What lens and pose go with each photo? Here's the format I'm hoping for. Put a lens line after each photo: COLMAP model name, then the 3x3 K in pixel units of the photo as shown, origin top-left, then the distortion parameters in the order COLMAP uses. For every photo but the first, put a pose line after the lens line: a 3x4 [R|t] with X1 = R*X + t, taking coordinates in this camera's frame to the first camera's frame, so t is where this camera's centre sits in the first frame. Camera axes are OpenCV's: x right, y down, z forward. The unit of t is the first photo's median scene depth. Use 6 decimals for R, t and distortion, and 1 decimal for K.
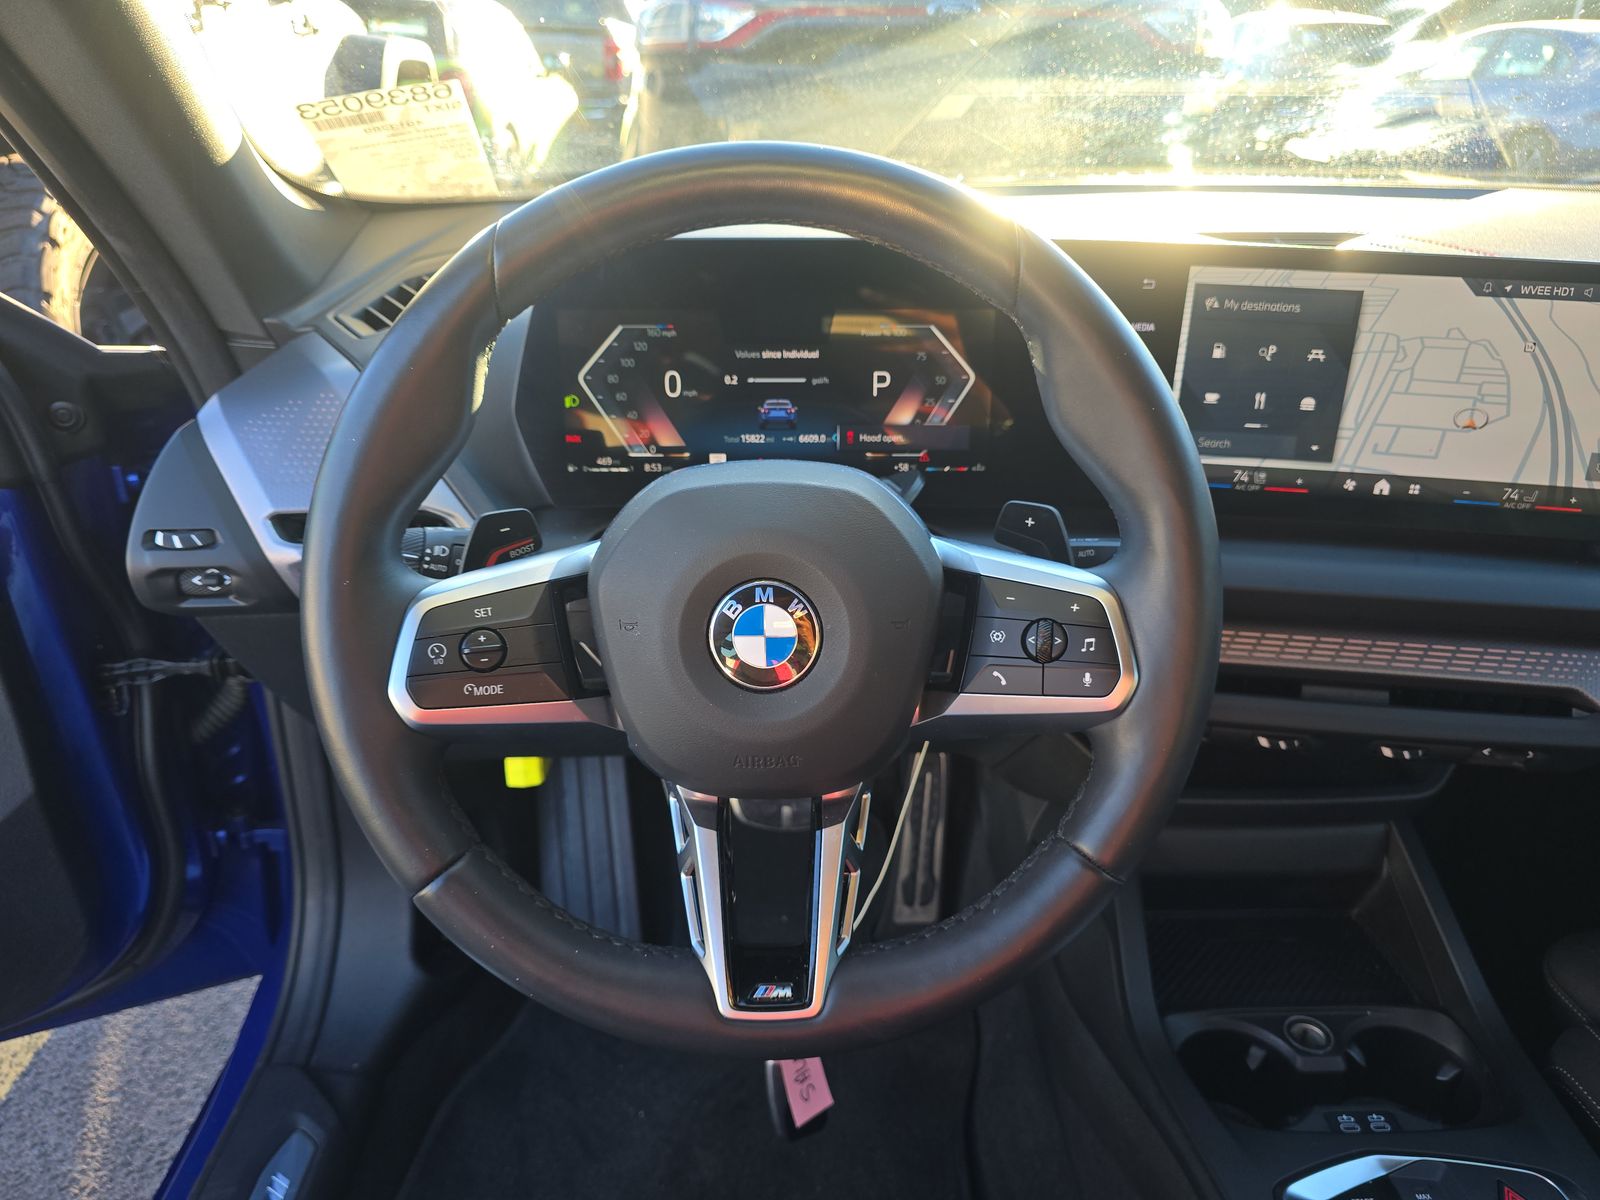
lens RADIAL K [[1073.0, 0, 804.6], [0, 1073.0, 607.6], [0, 0, 1]] dist [0.026058, -0.018291]
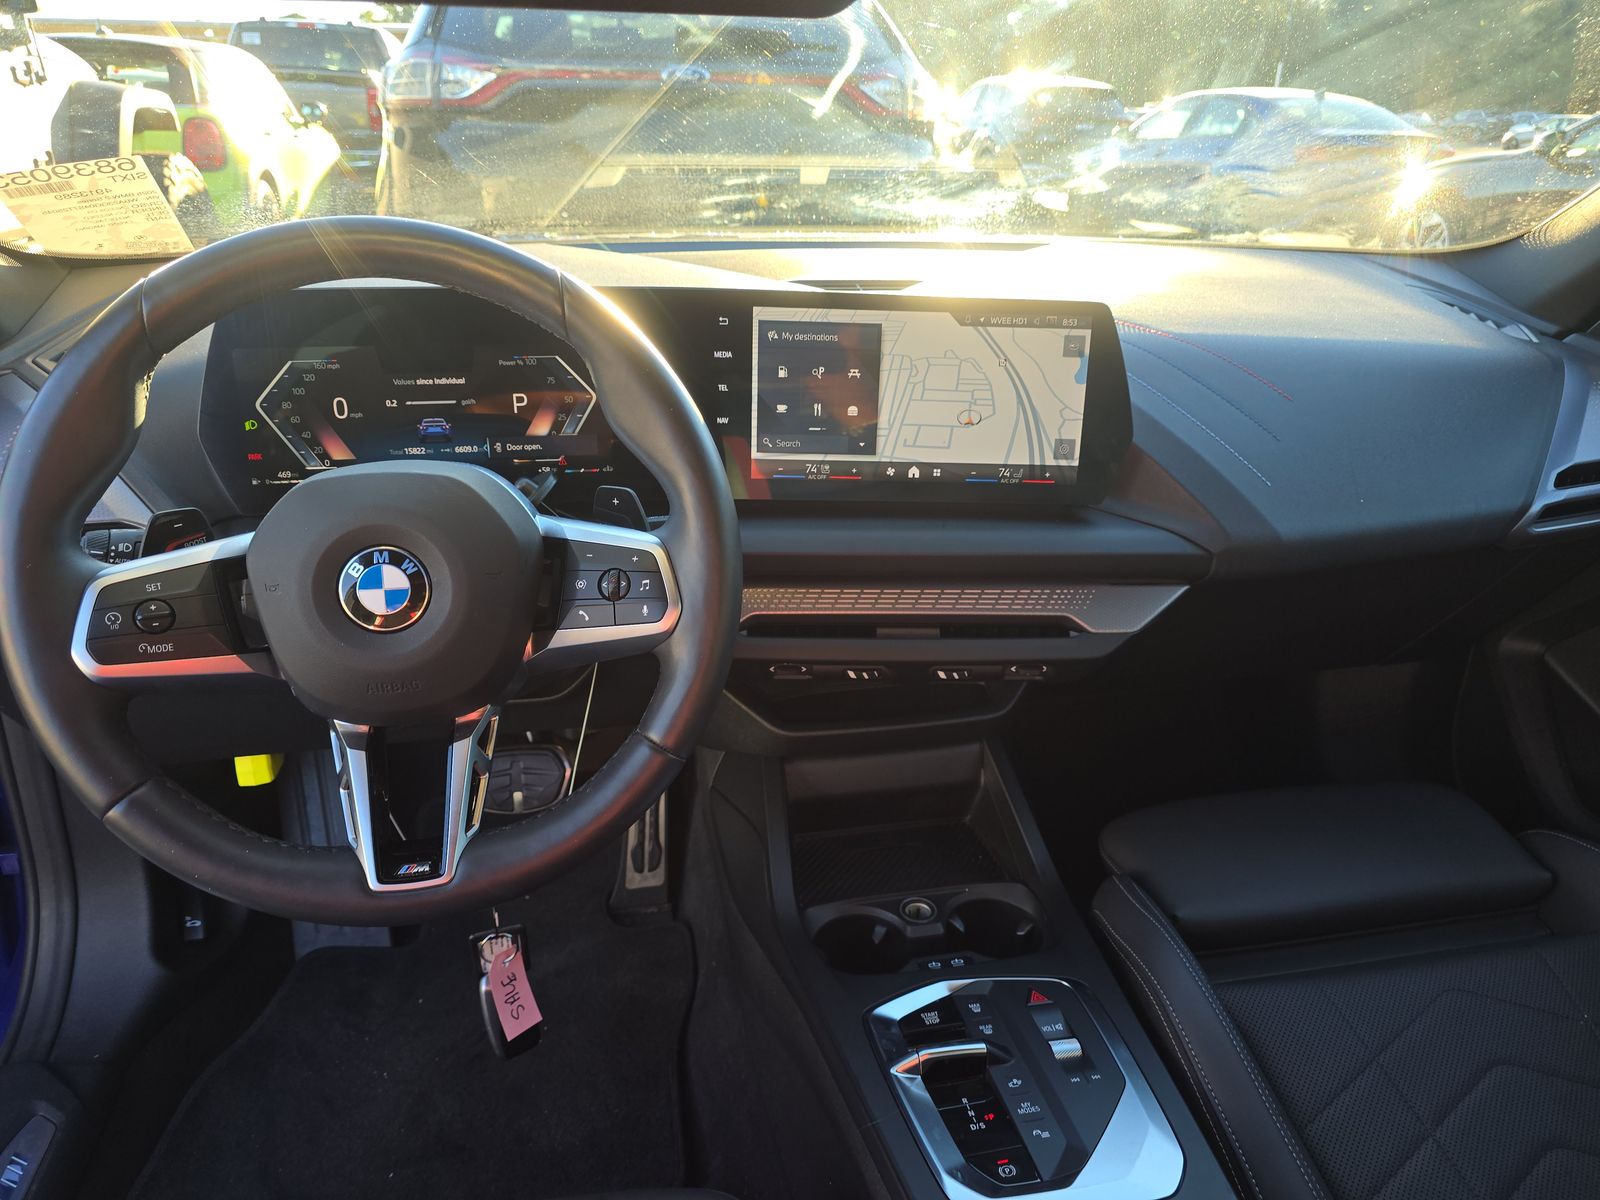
lens RADIAL K [[1073.0, 0, 801.4], [0, 1073.0, 610.8], [0, 0, 1]] dist [0.026058, -0.018291]
pose [[0.984635, -0.060425, 0.163839, 0.171534], [0.066113, 0.997376, -0.029487, 0.086996], [-0.161628, 0.039866, 0.986046, -0.260894]]
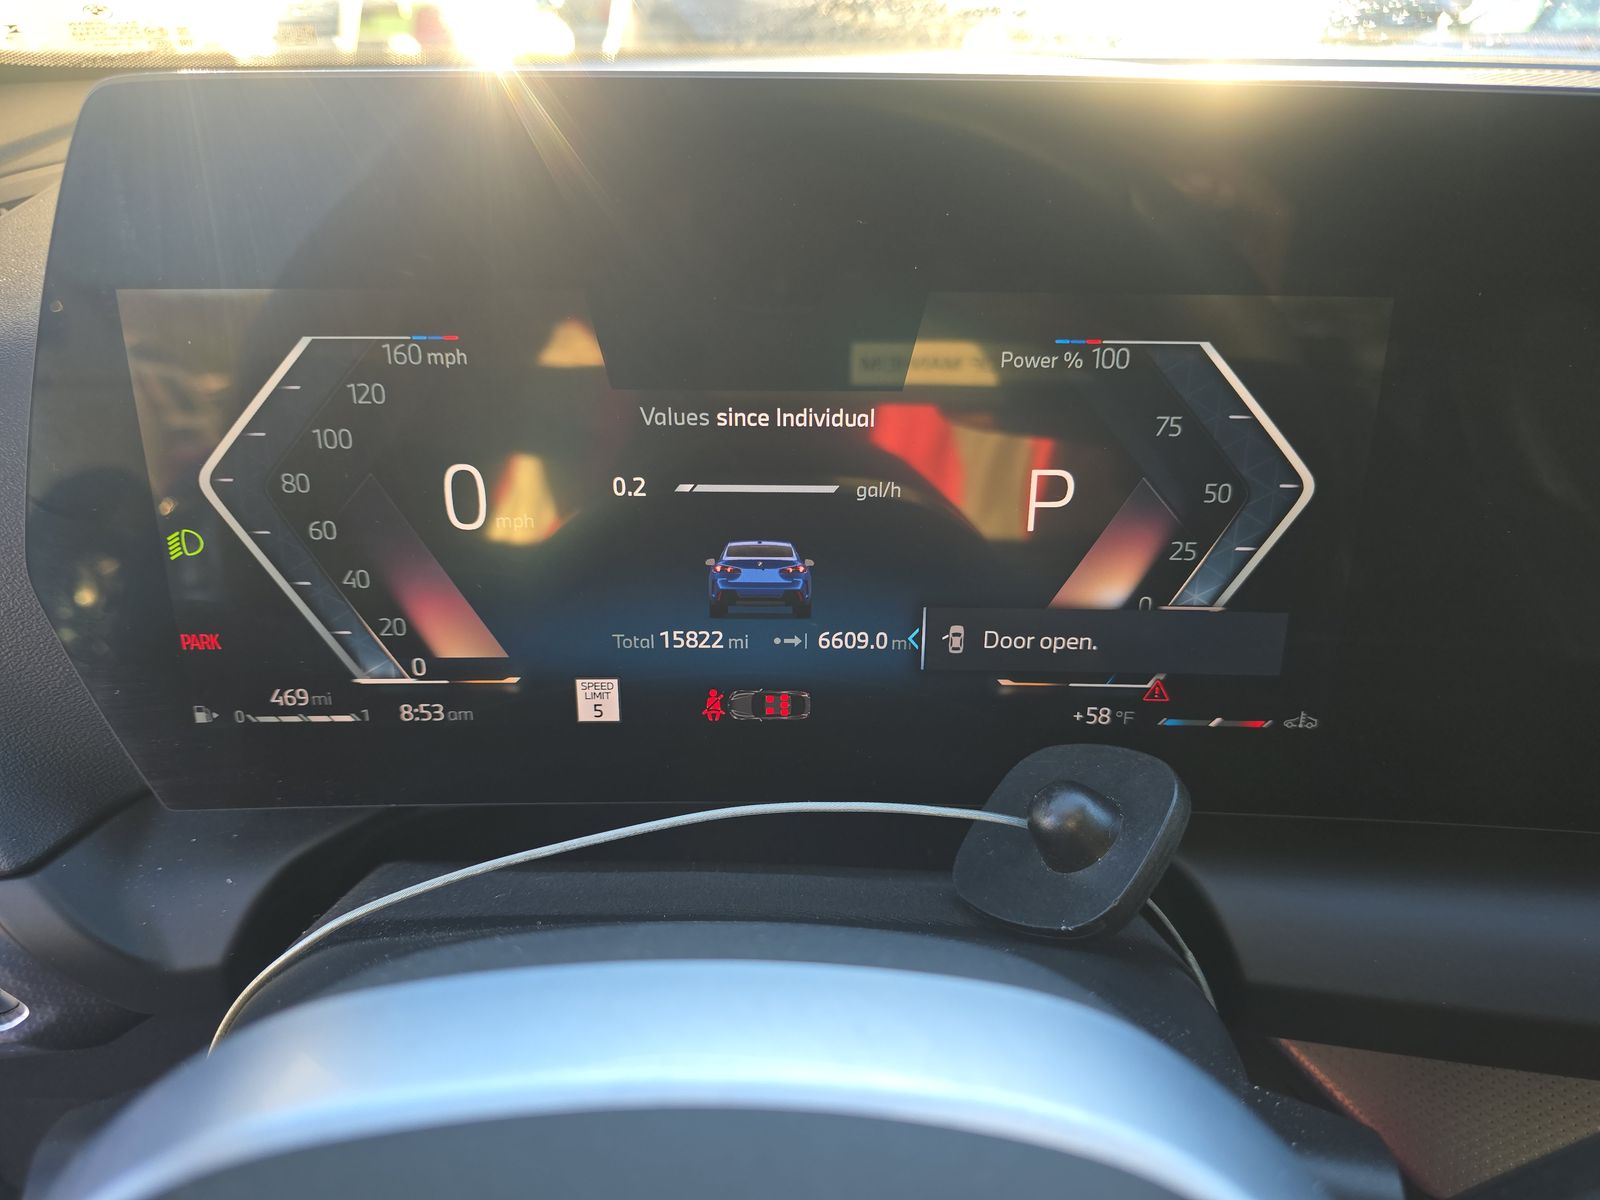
lens RADIAL K [[1073.0, 0, 788.1], [0, 1073.0, 589.1], [0, 0, 1]] dist [0.026058, -0.018291]
pose [[0.999632, 0.012468, -0.024082, -0.006494], [-0.012114, 0.999817, 0.014789, -0.181617], [0.024262, -0.014492, 0.999601, 0.635790]]
